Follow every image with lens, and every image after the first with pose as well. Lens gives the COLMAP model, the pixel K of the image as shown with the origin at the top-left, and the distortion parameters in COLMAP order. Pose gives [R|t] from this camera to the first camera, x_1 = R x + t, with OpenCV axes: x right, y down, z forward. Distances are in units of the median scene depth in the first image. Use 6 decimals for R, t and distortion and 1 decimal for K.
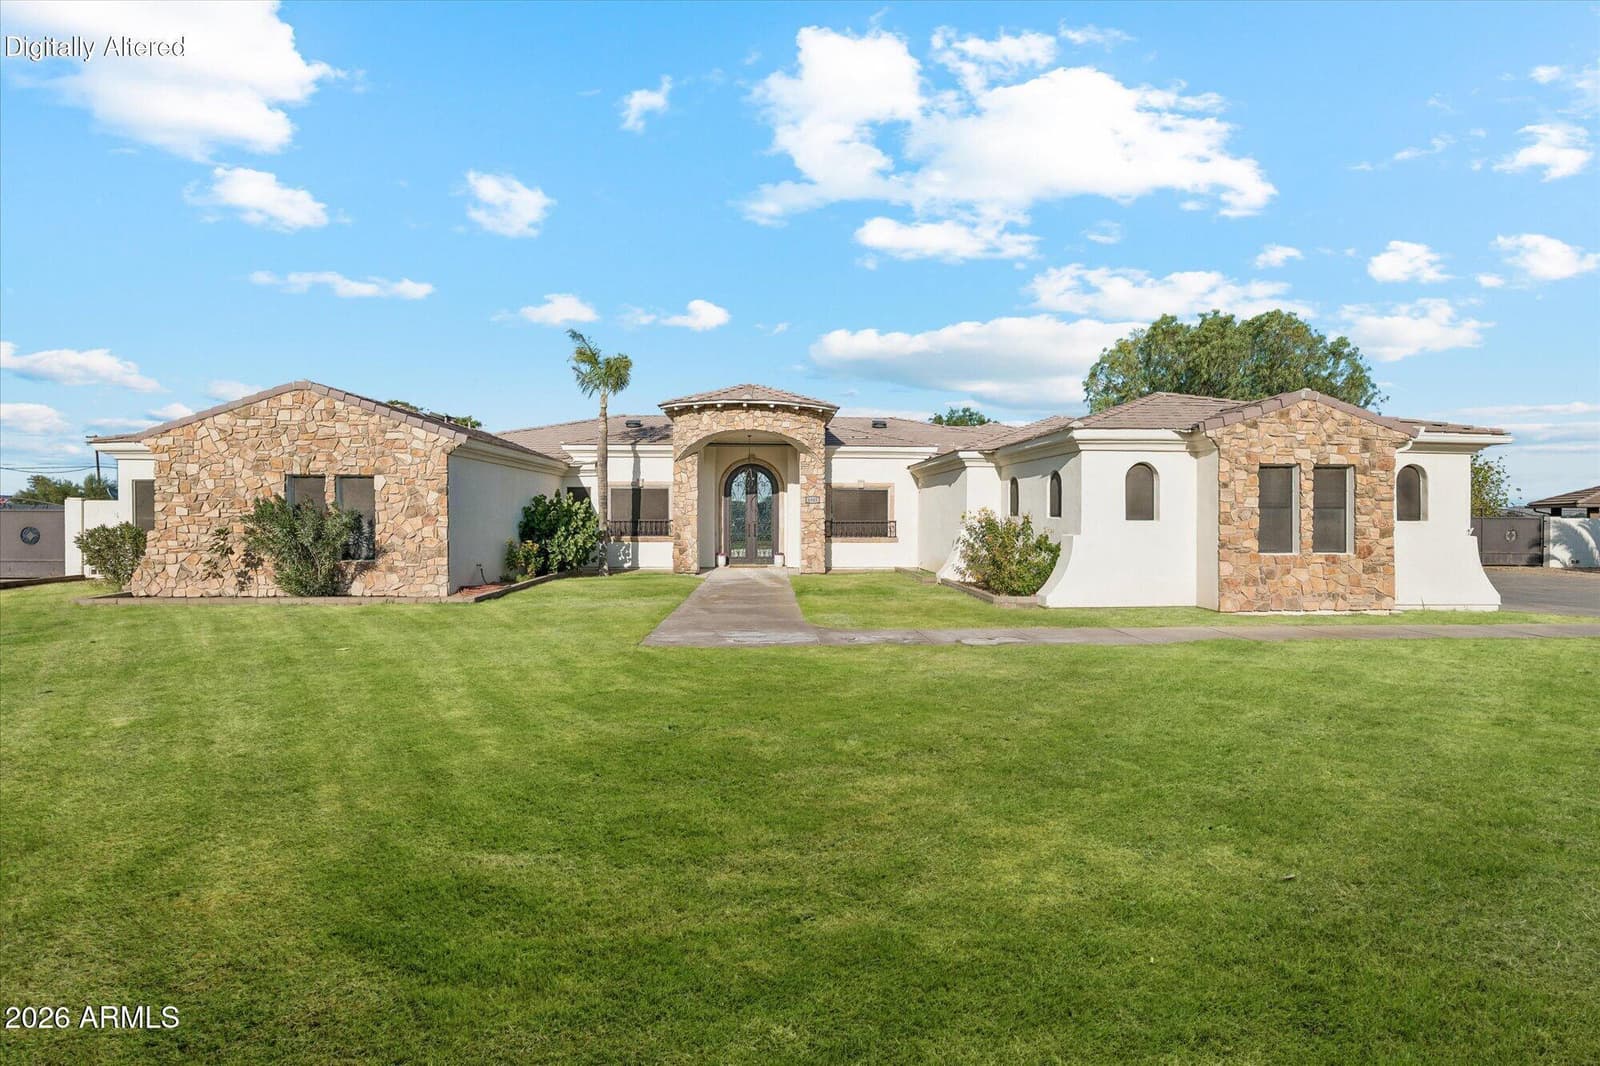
lens RADIAL K [[662.7, 0, 800.0], [0, 662.7, 533.0], [0, 0, 1]] dist [-0.002805, -0.000059]
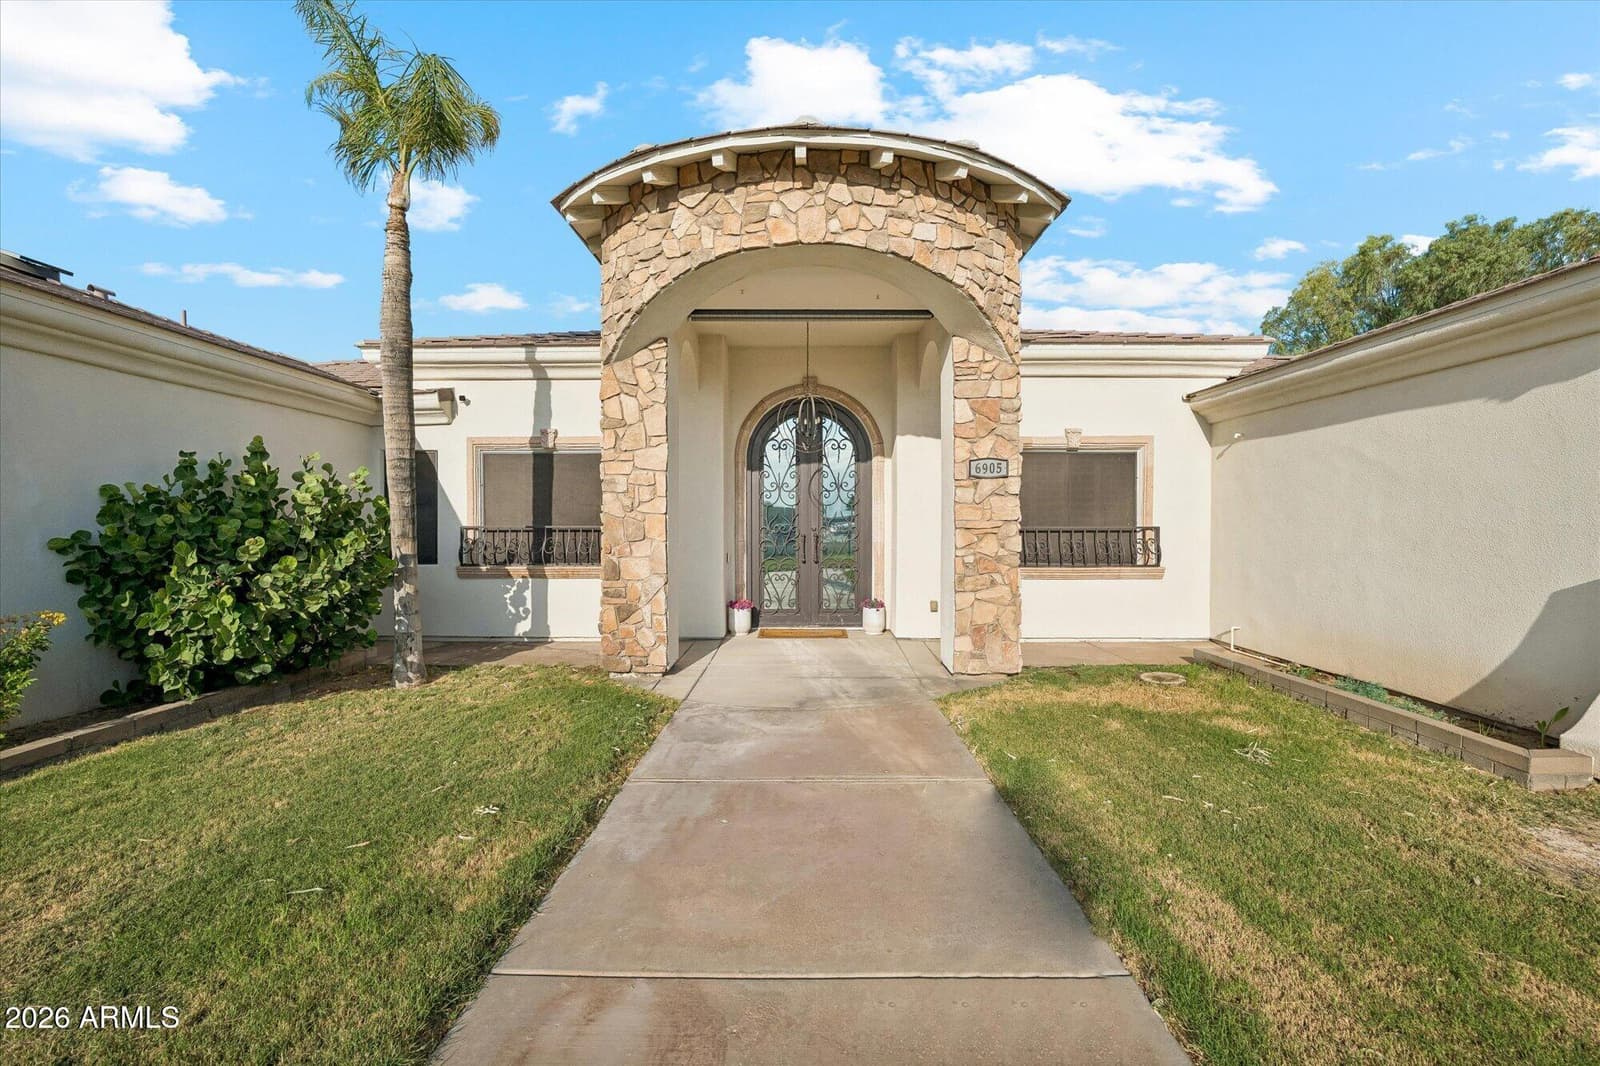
lens RADIAL K [[635.2, 0, 802.7], [0, 635.2, 528.6], [0, 0, 1]] dist [-0.001070, -0.000187]
pose [[0.998458, -0.004023, -0.055373, -0.012745], [0.003259, 0.999898, -0.013875, -0.002750], [0.055424, 0.013673, 0.998369, 0.135460]]
